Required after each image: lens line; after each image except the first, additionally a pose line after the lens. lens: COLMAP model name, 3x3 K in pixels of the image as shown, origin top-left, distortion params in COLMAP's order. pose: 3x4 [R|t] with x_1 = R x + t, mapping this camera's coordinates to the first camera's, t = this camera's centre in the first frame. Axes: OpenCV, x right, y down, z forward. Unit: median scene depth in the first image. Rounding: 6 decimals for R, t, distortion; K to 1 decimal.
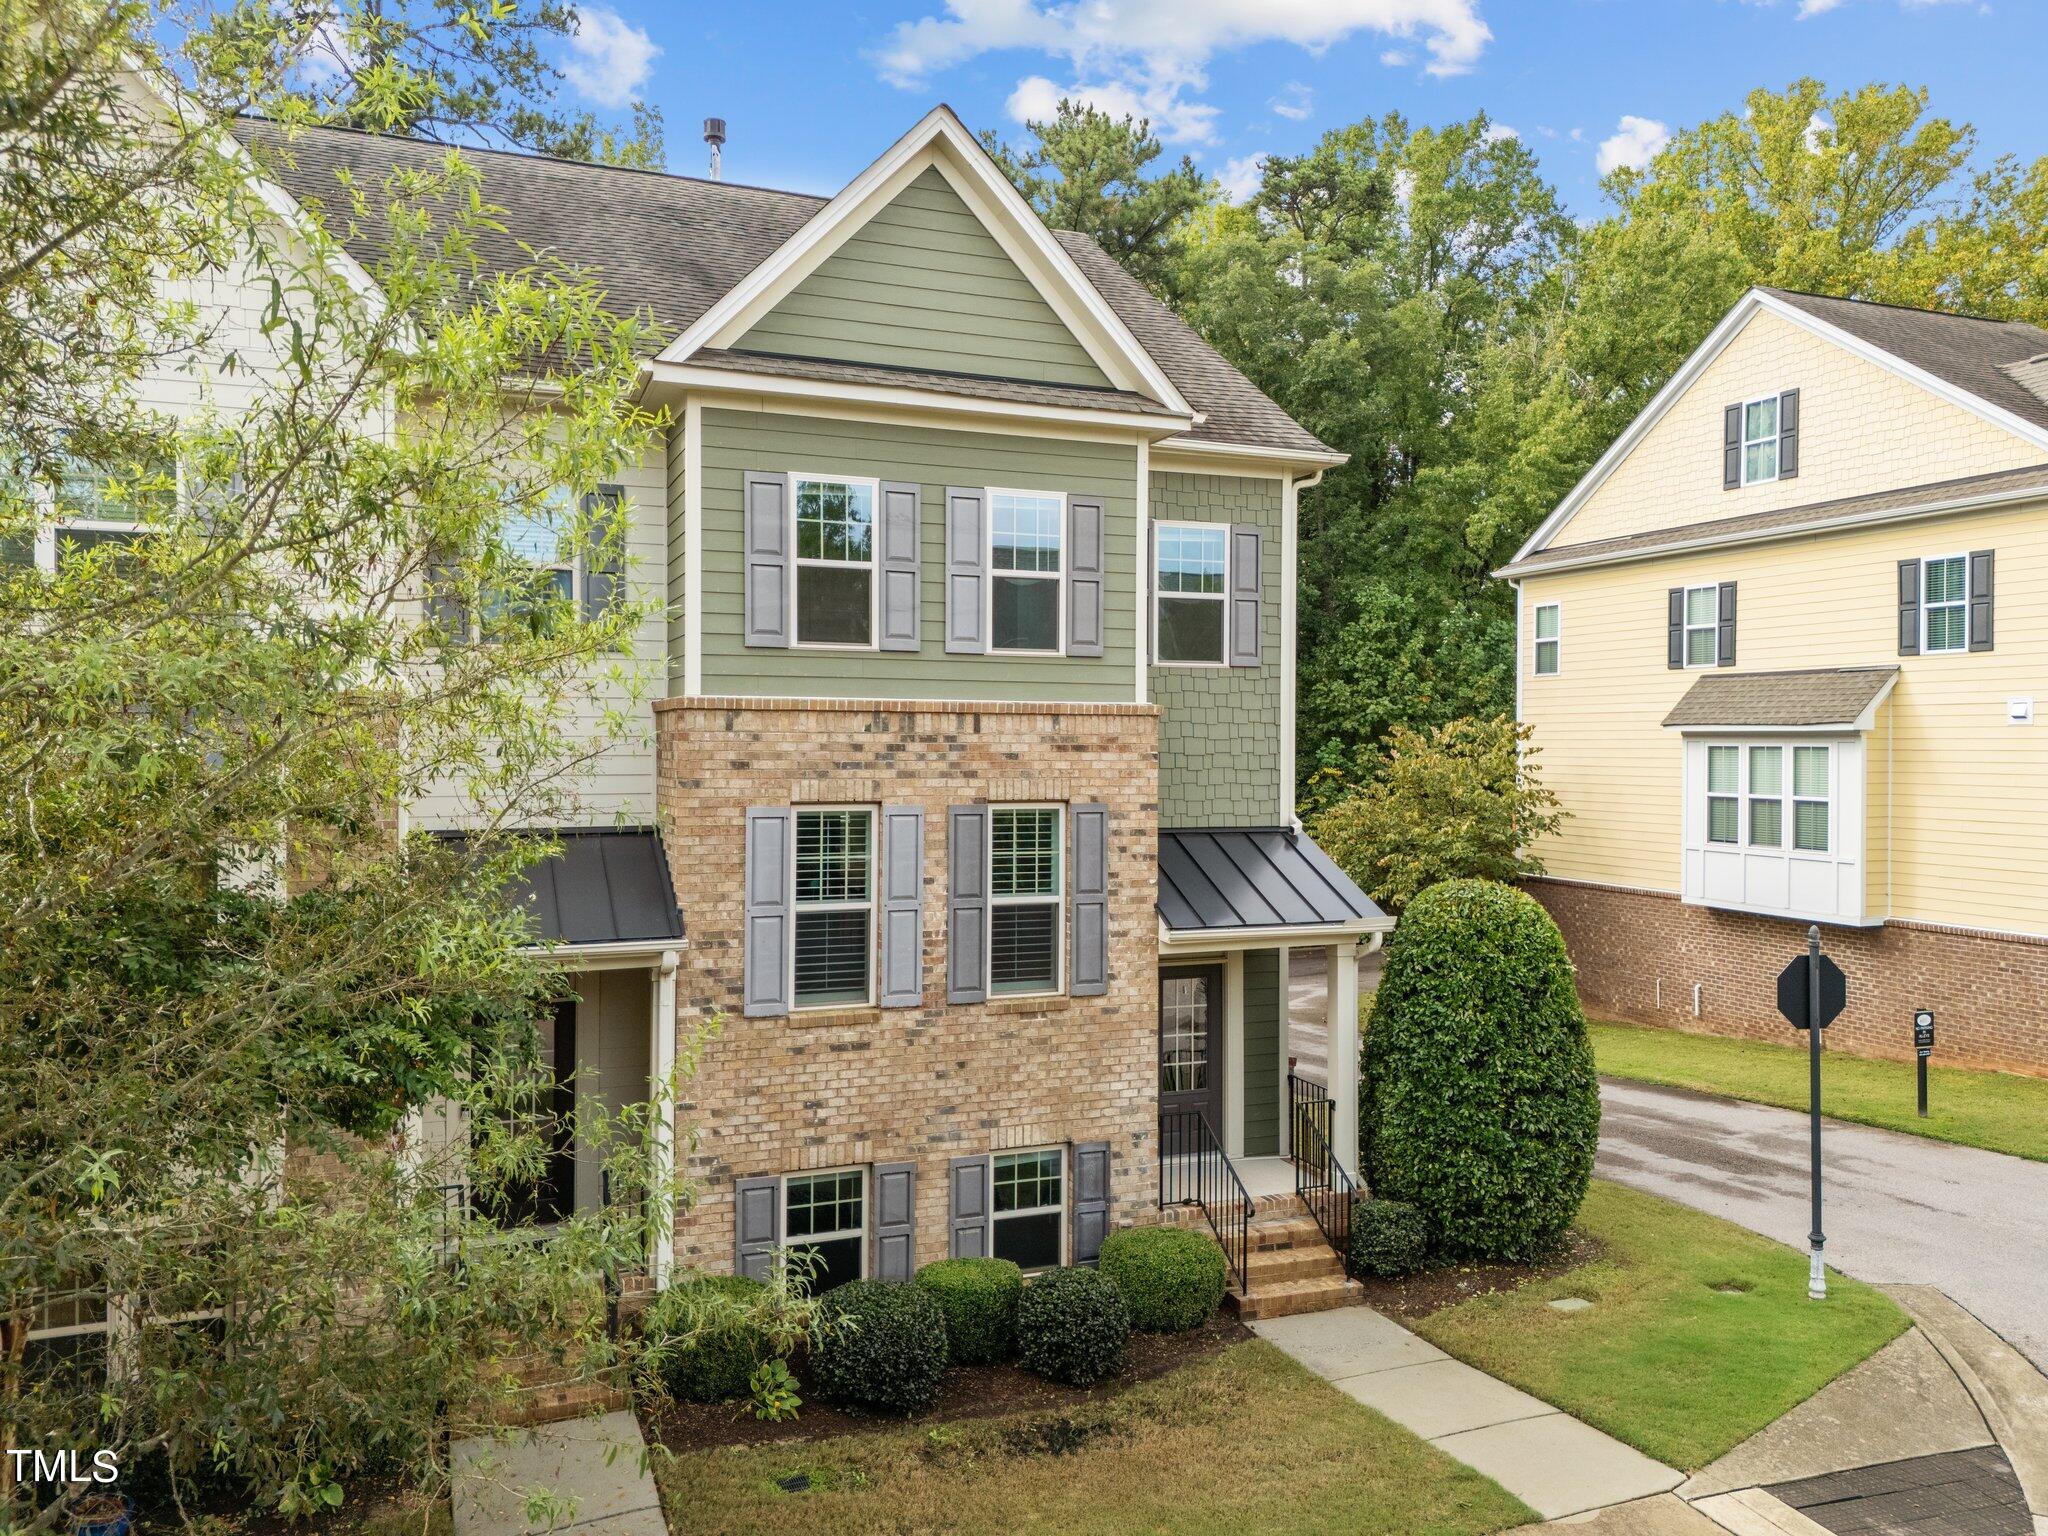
lens RADIAL K [[1535.5, 0, 1017.9], [0, 1535.5, 740.7], [0, 0, 1]] dist [0.078336, -0.052632]
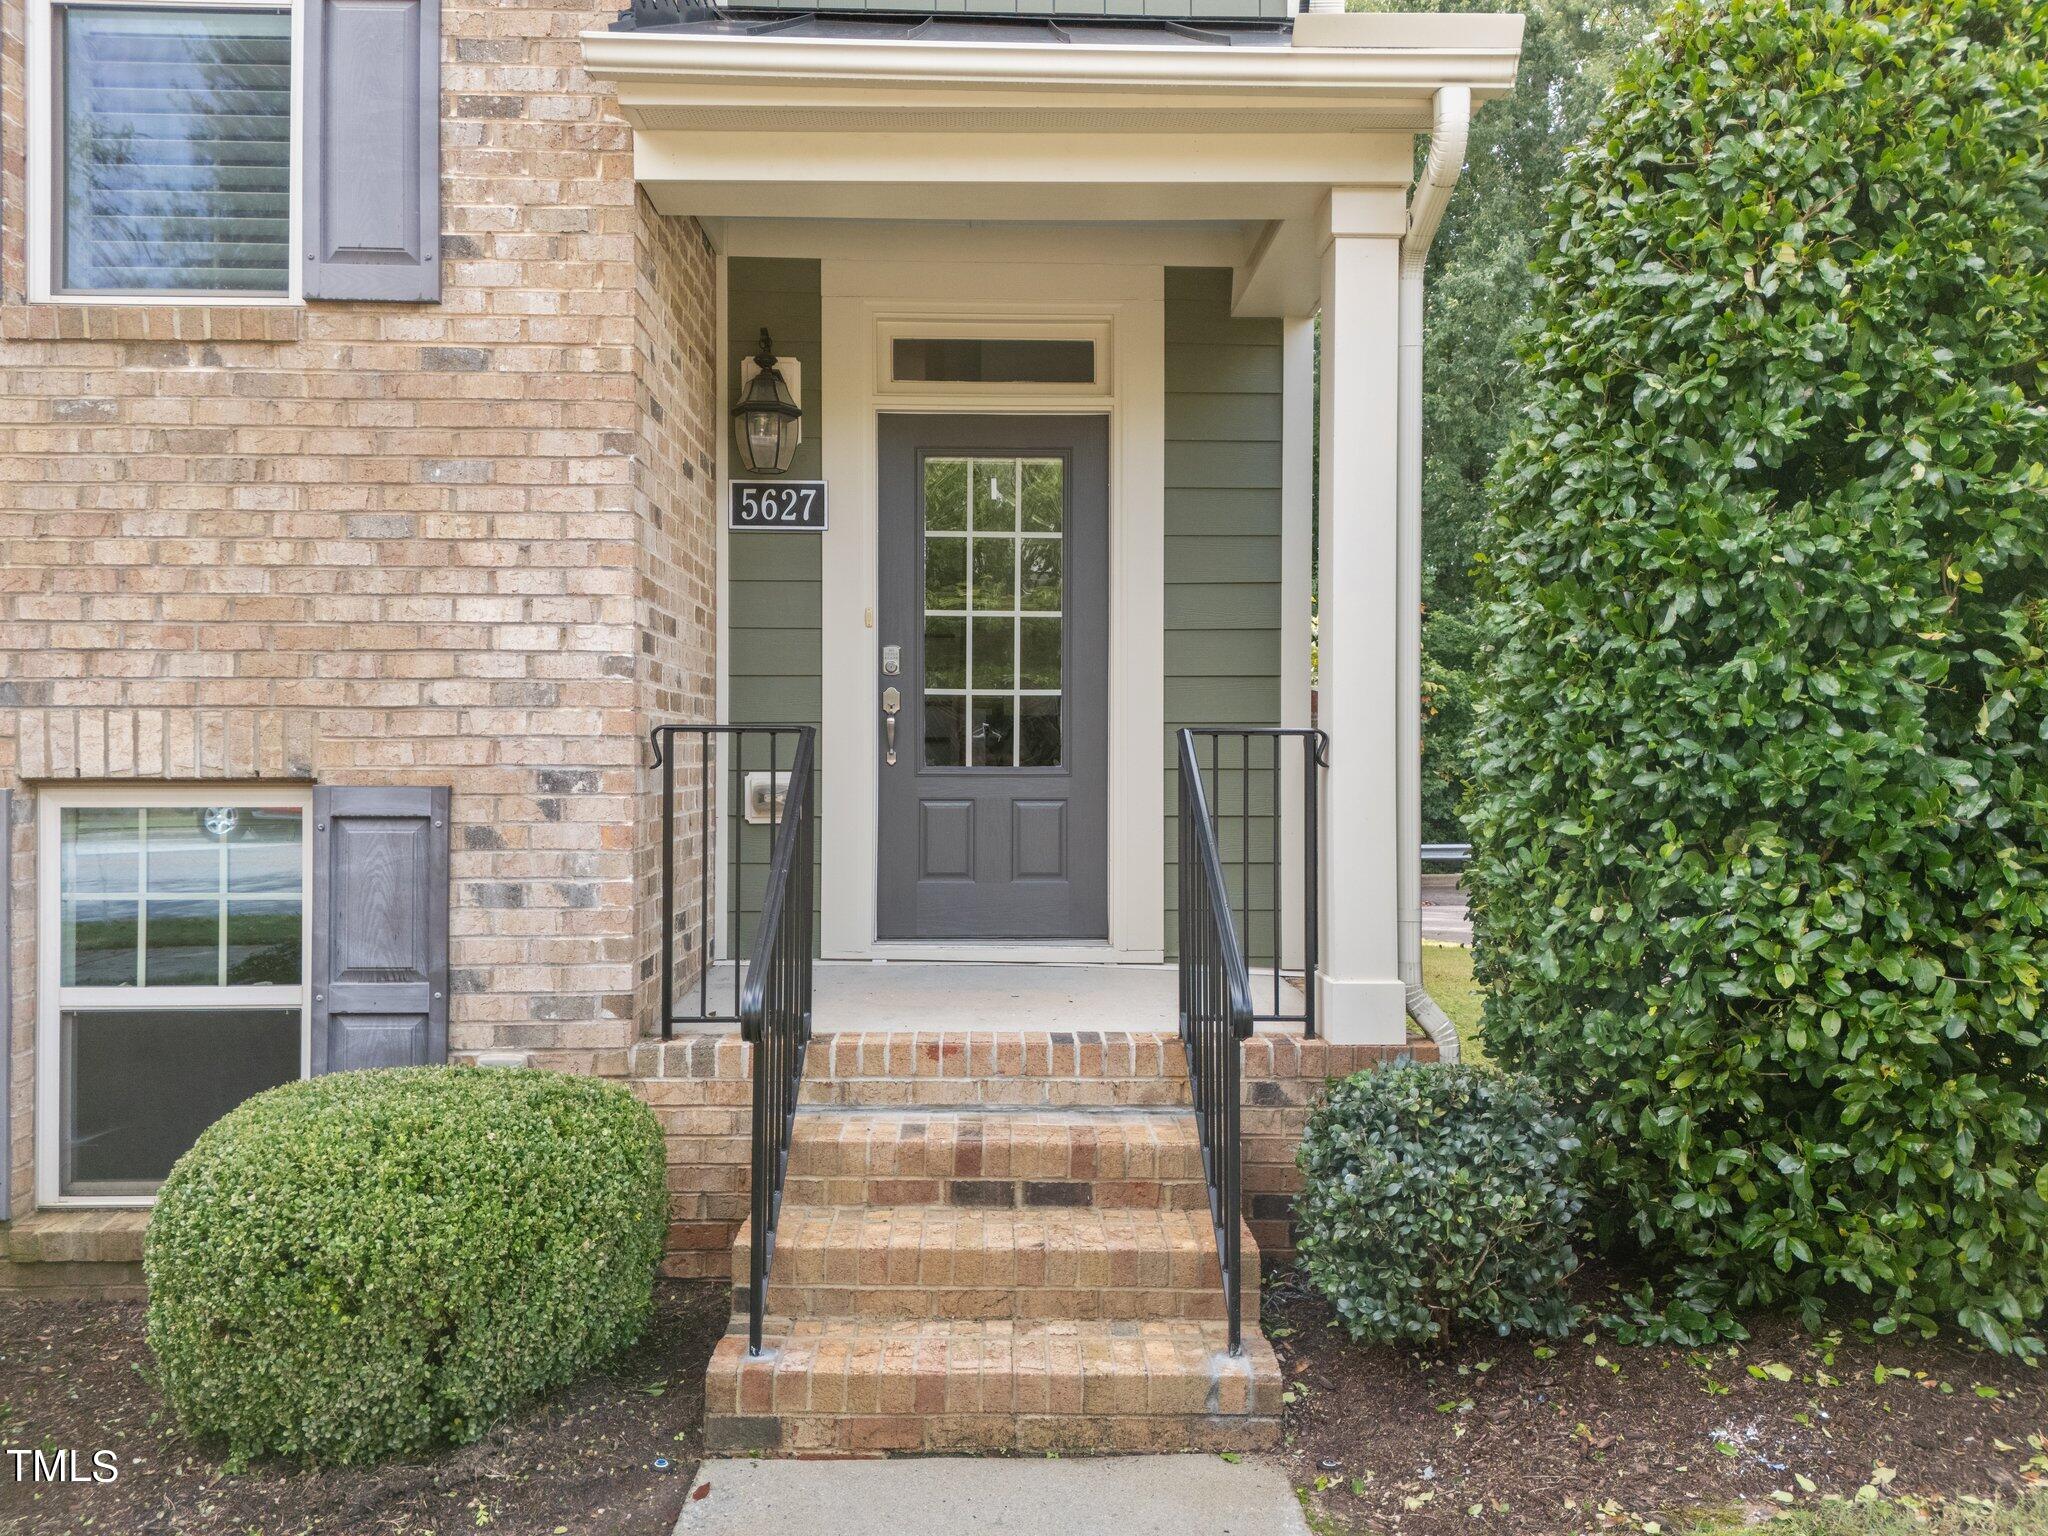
lens RADIAL K [[1535.5, 0, 1017.4], [0, 1535.5, 726.1], [0, 0, 1]] dist [0.078336, -0.052632]
pose [[0.938925, -0.005396, -0.344080, 0.271525], [0.001547, 0.999933, -0.011460, 0.254476], [0.344119, 0.010228, 0.938870, 0.764418]]
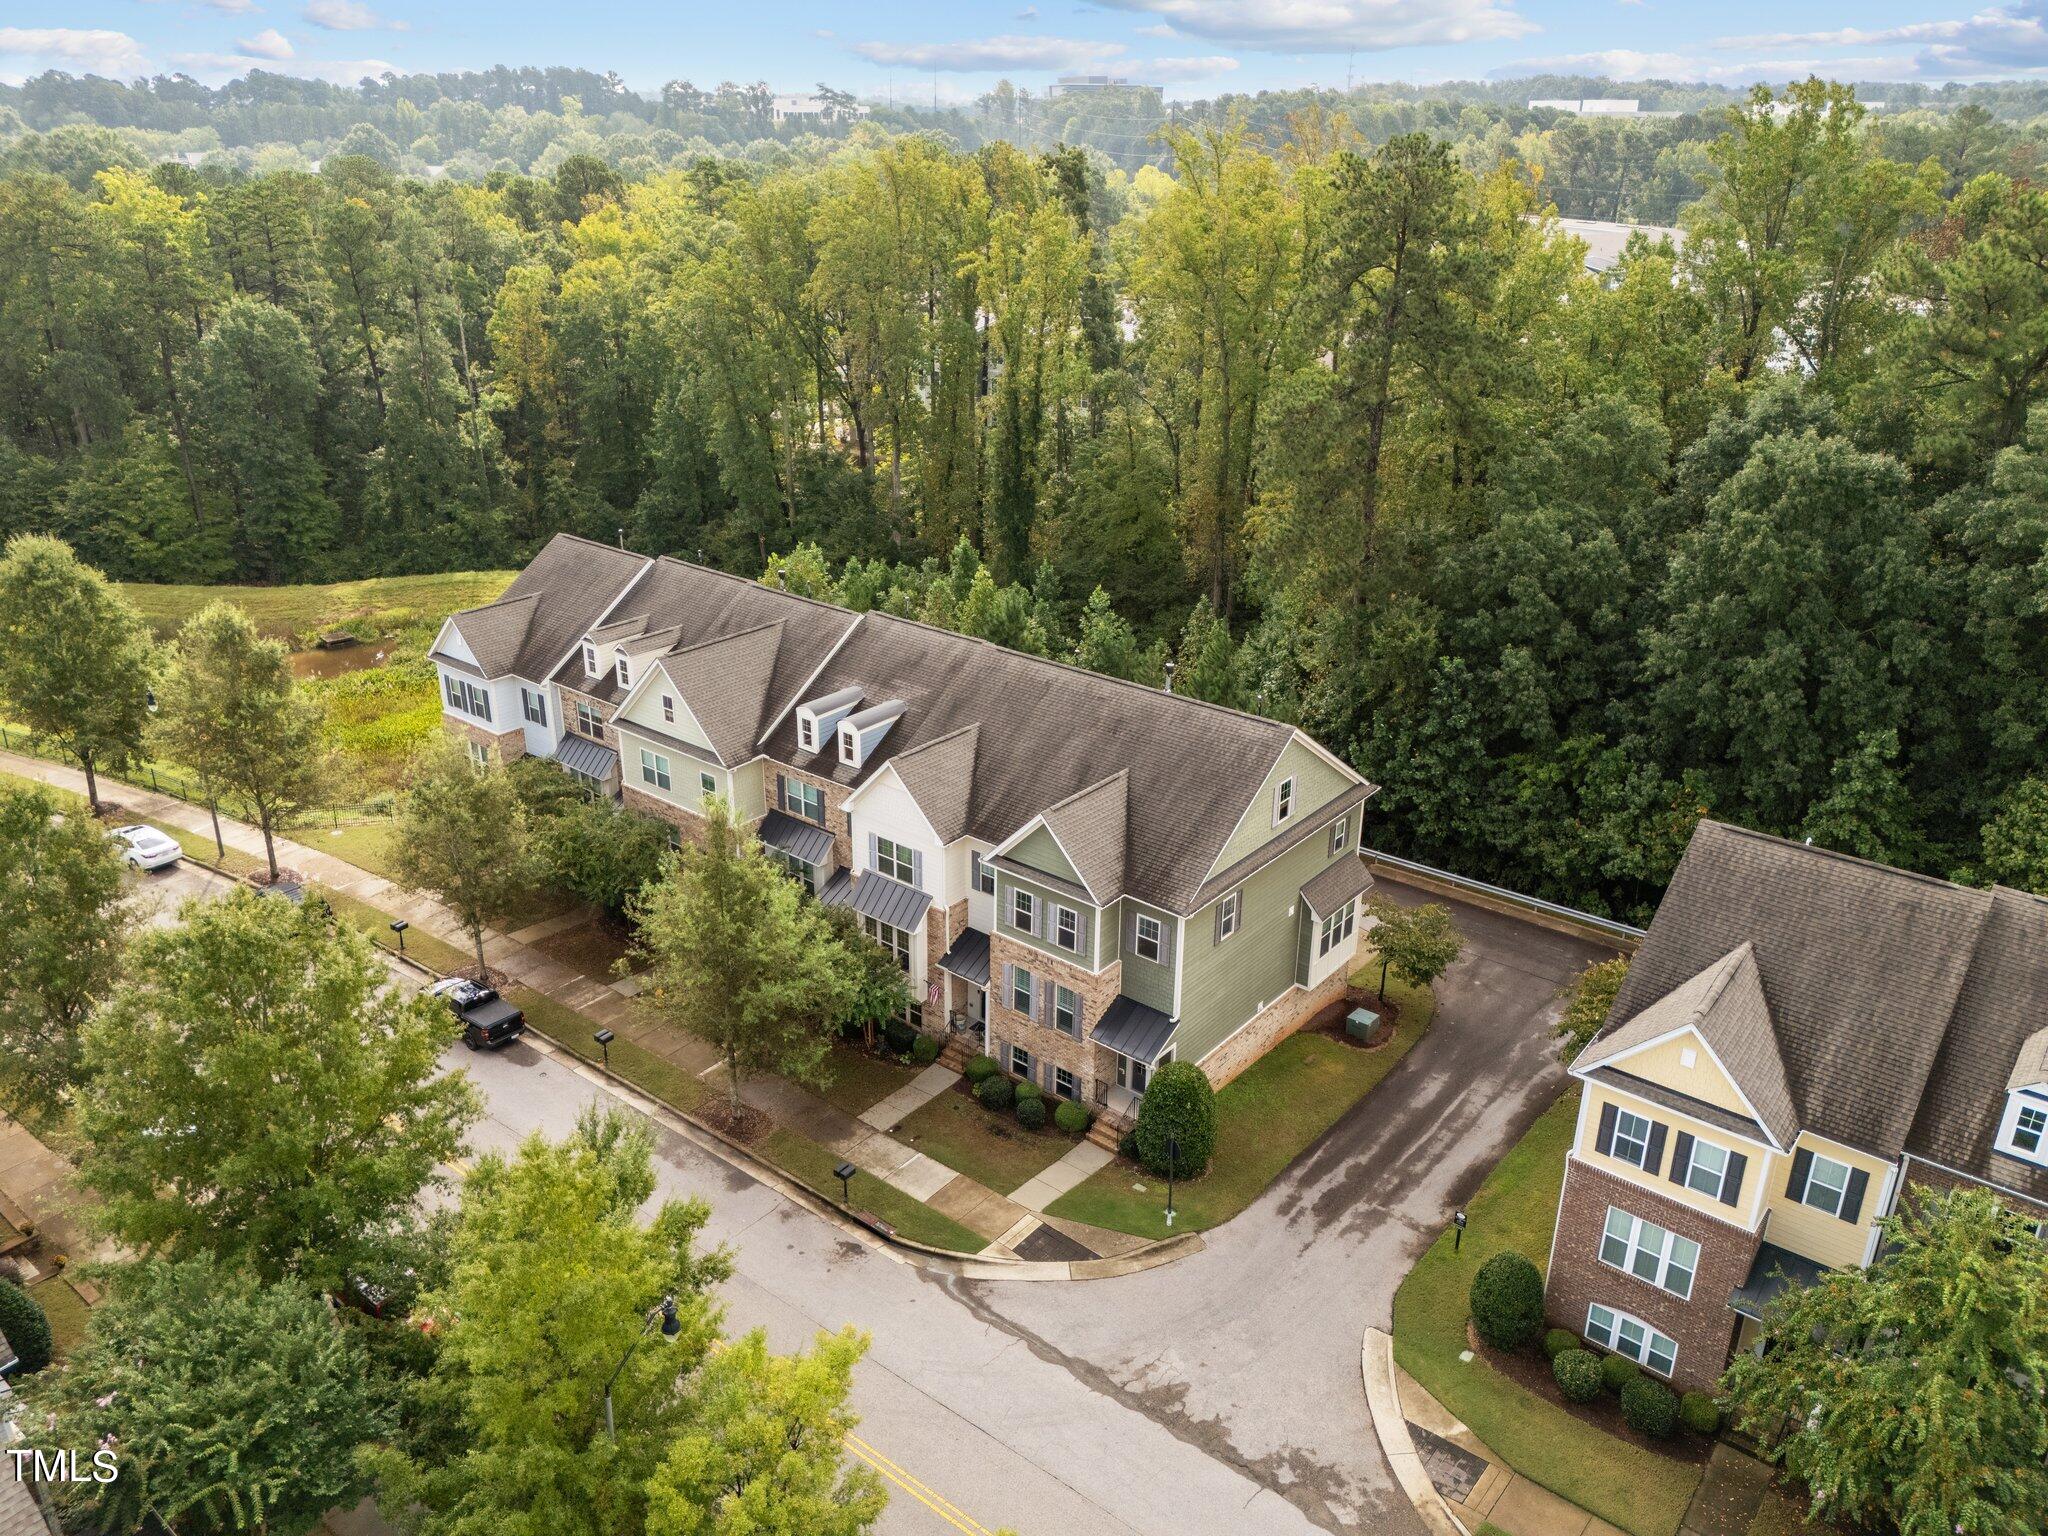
lens RADIAL K [[1535.5, 0, 1019.0], [0, 1535.5, 758.3], [0, 0, 1]] dist [0.078336, -0.052632]
pose [[0.477348, 0.345914, -0.807764, 2.639053], [-0.007854, 0.920899, 0.389721, -1.828074], [0.878679, -0.179688, 0.442306, -0.567730]]
